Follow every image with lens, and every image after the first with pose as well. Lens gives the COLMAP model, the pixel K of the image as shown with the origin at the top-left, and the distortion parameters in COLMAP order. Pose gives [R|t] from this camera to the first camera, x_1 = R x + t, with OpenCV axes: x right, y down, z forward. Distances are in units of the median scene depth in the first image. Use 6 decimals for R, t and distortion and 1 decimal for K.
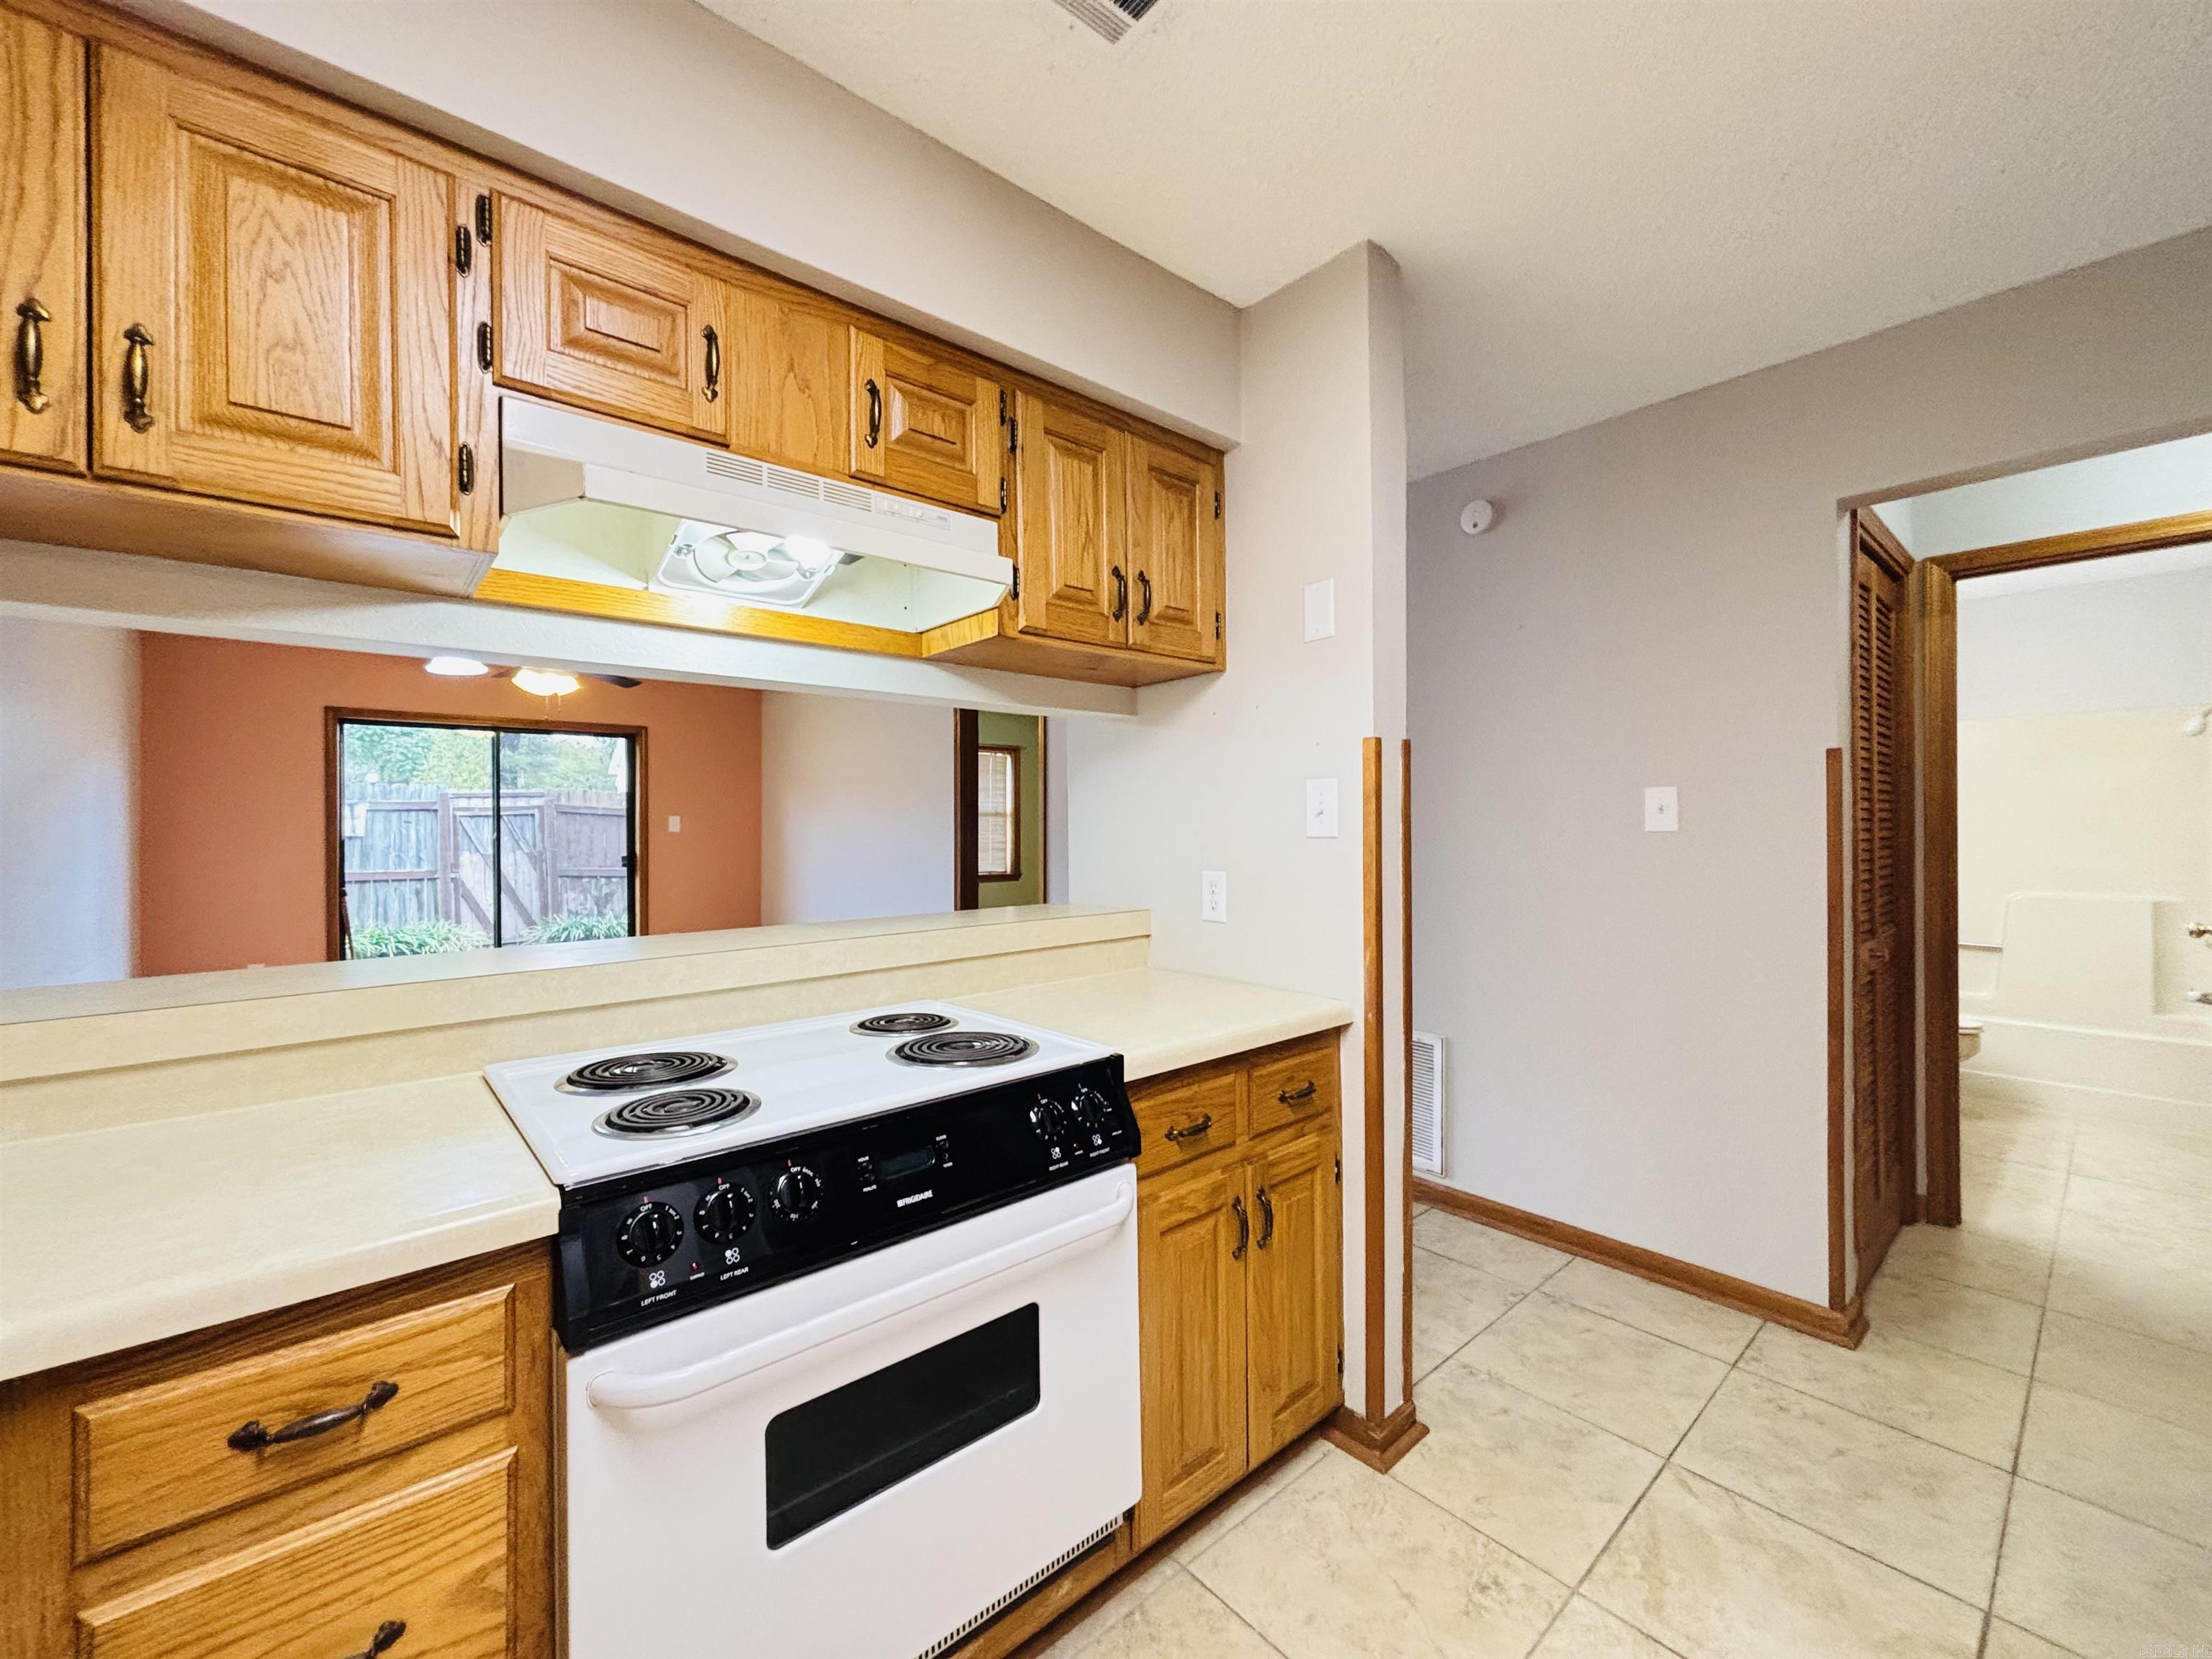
lens RADIAL K [[897.5, 0, 1104.2], [0, 897.5, 822.5], [0, 0, 1]] dist [-0.000294, -0.000677]
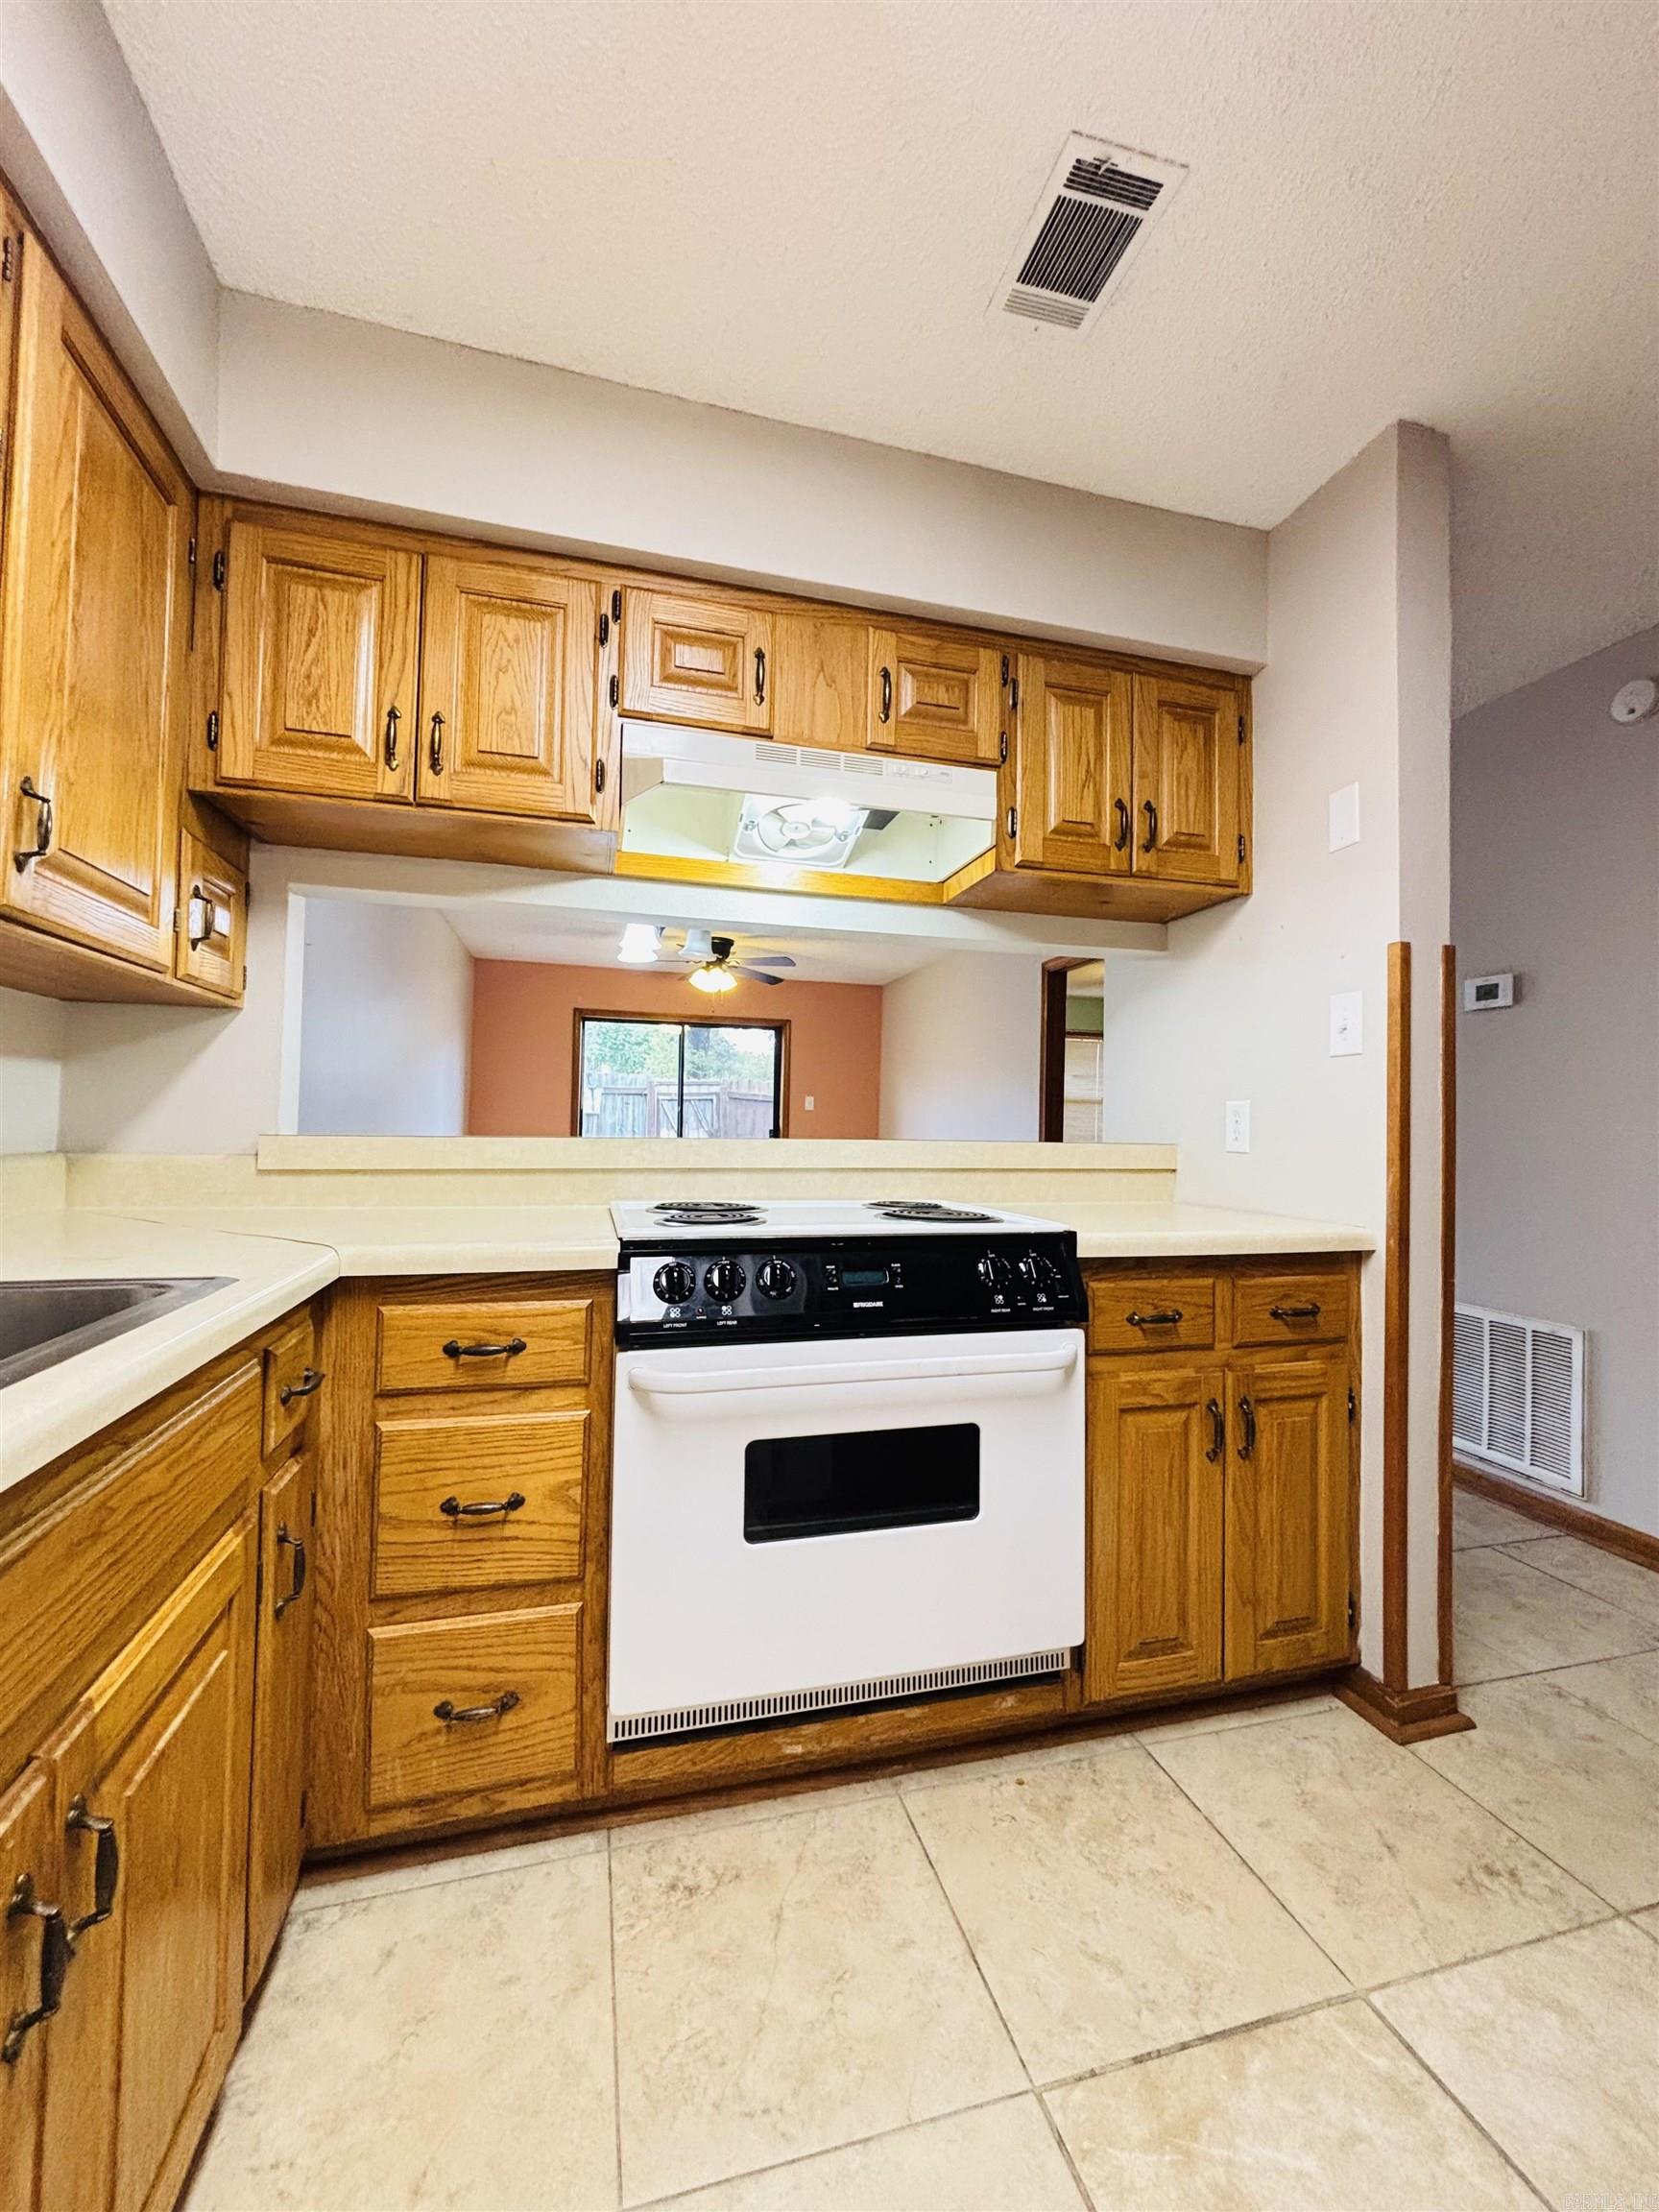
lens RADIAL K [[897.5, 0, 824.7], [0, 897.5, 1102.9], [0, 0, 1]] dist [-0.000294, -0.000677]
pose [[0.897364, 0.011539, -0.441140, 0.211426], [-0.024811, 0.999396, -0.024329, 0.129868], [0.440593, 0.032777, 0.897108, -0.111523]]
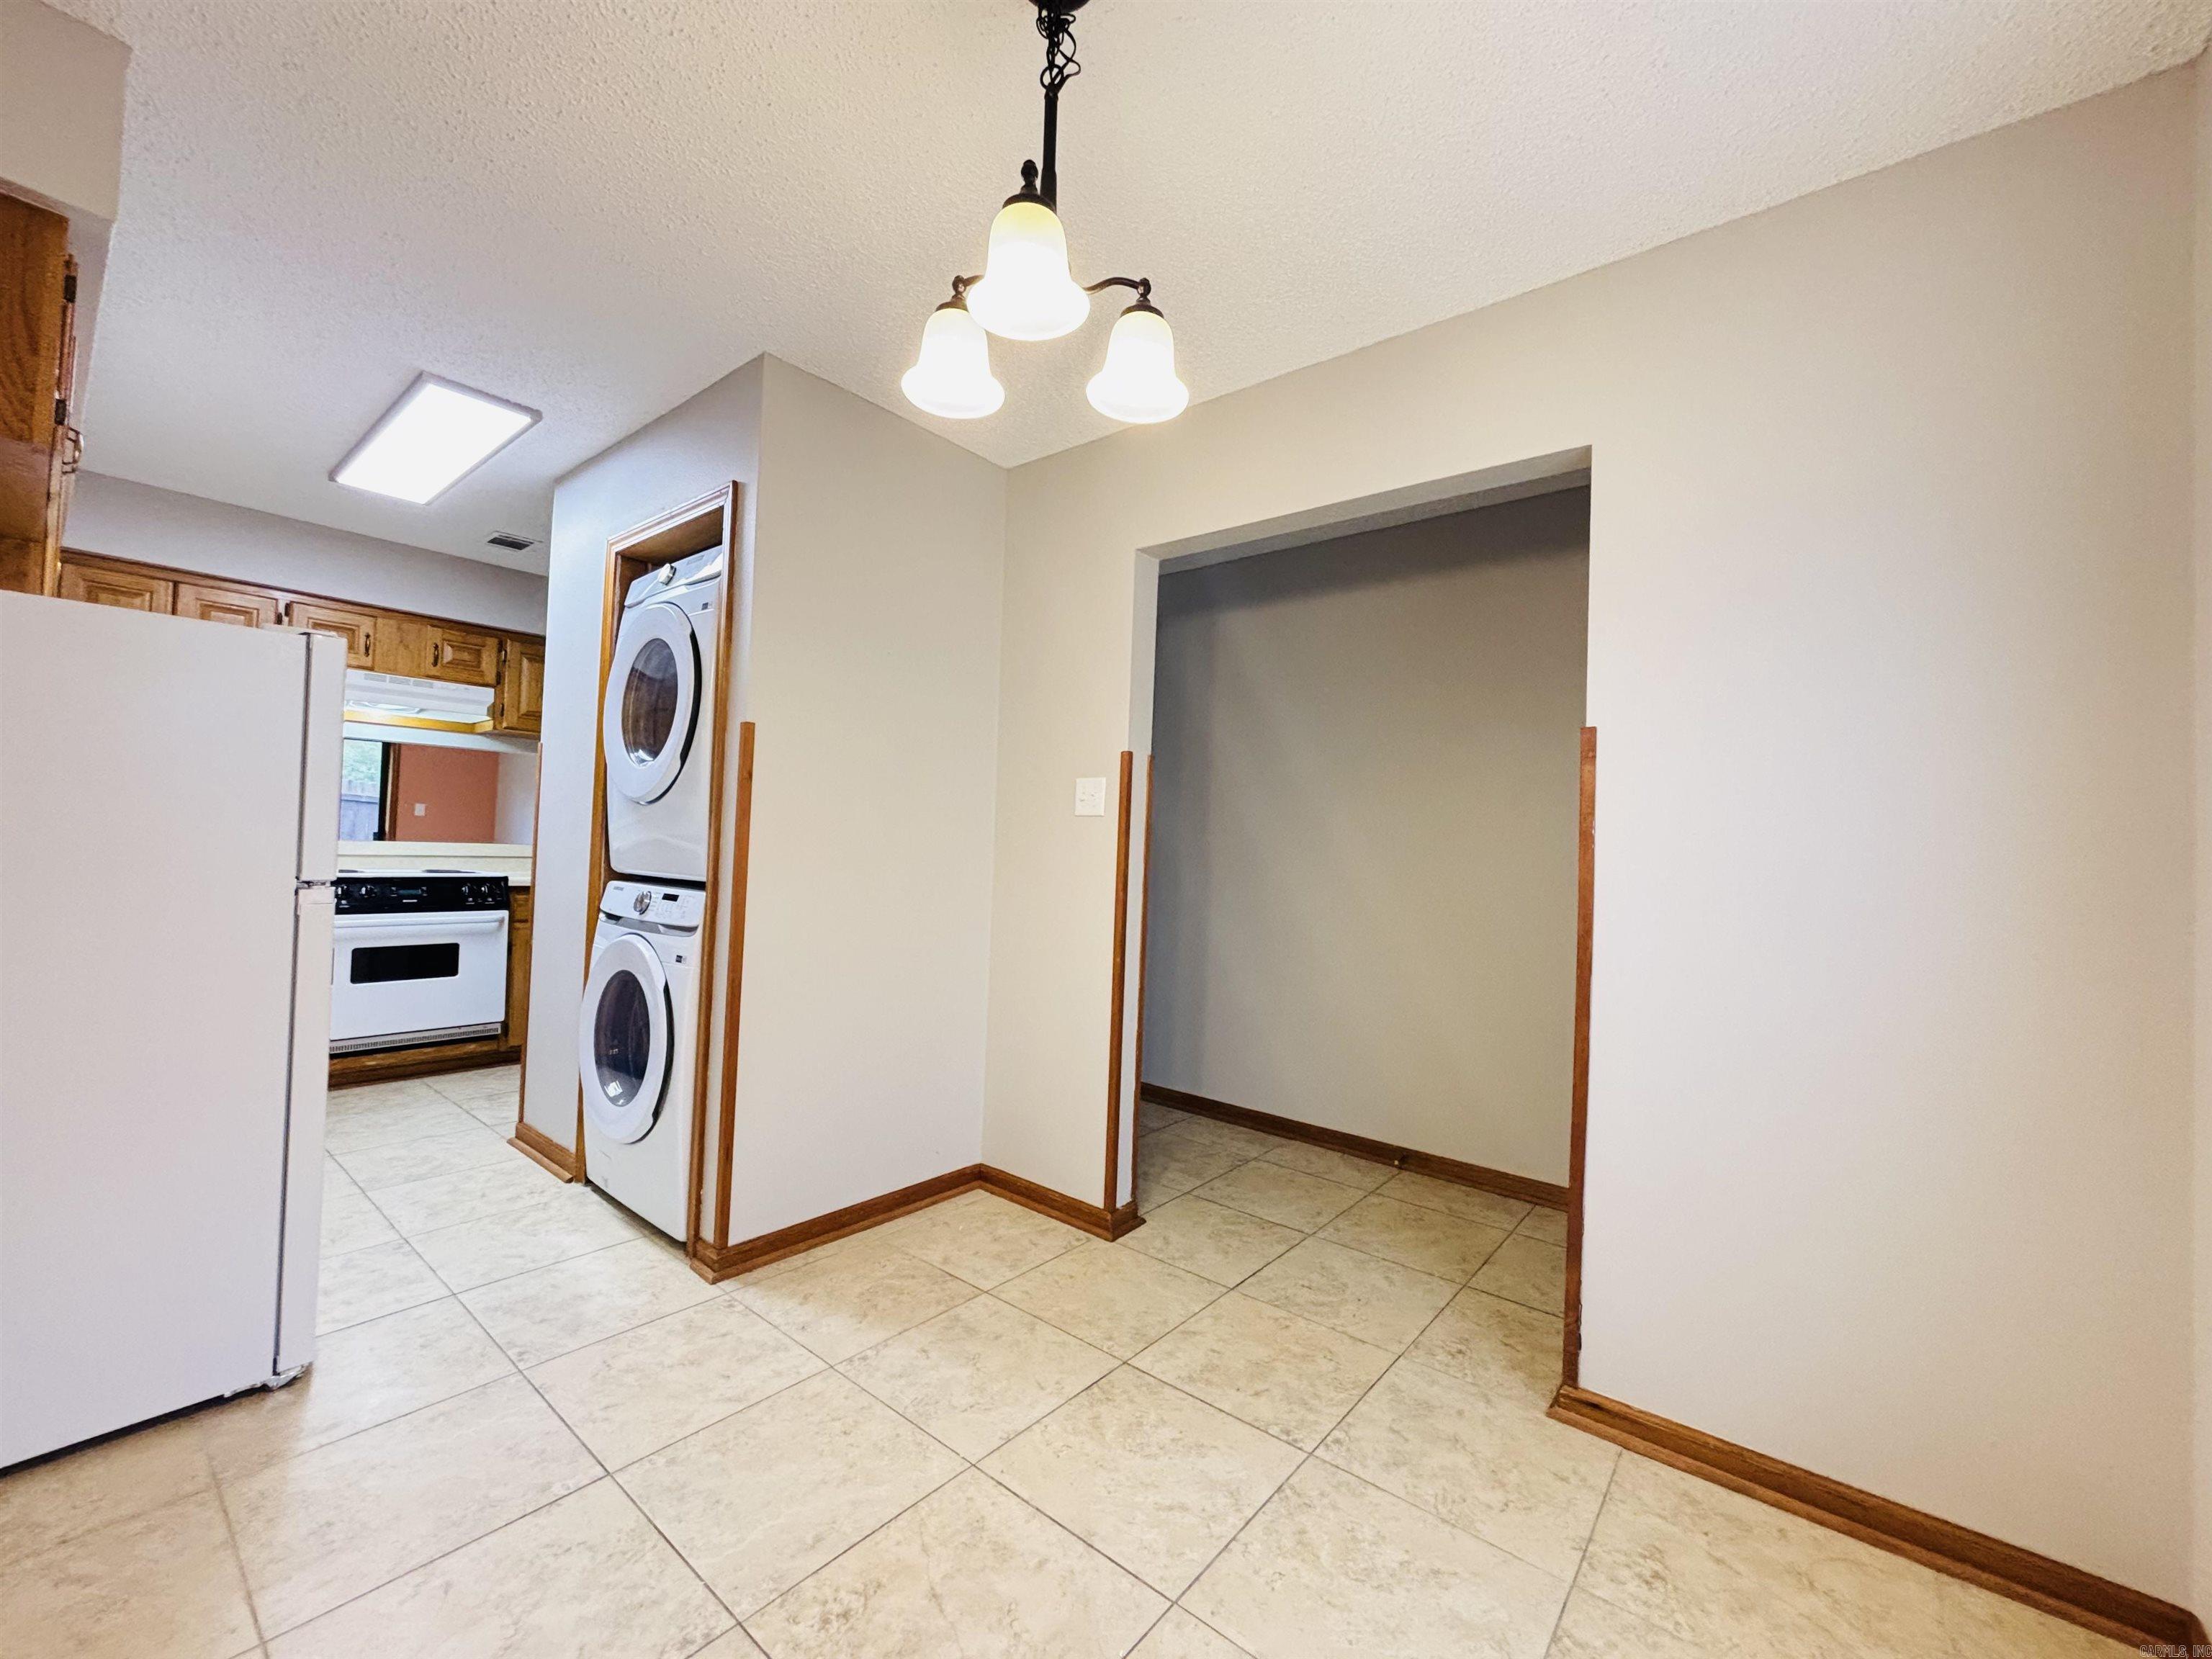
lens RADIAL K [[897.5, 0, 1110.8], [0, 897.5, 816.5], [0, 0, 1]] dist [-0.000294, -0.000677]
pose [[0.985791, 0.040328, 0.163066, 1.428664], [-0.035472, 0.998839, -0.032585, 0.081577], [-0.164191, 0.026337, 0.986077, -2.182582]]
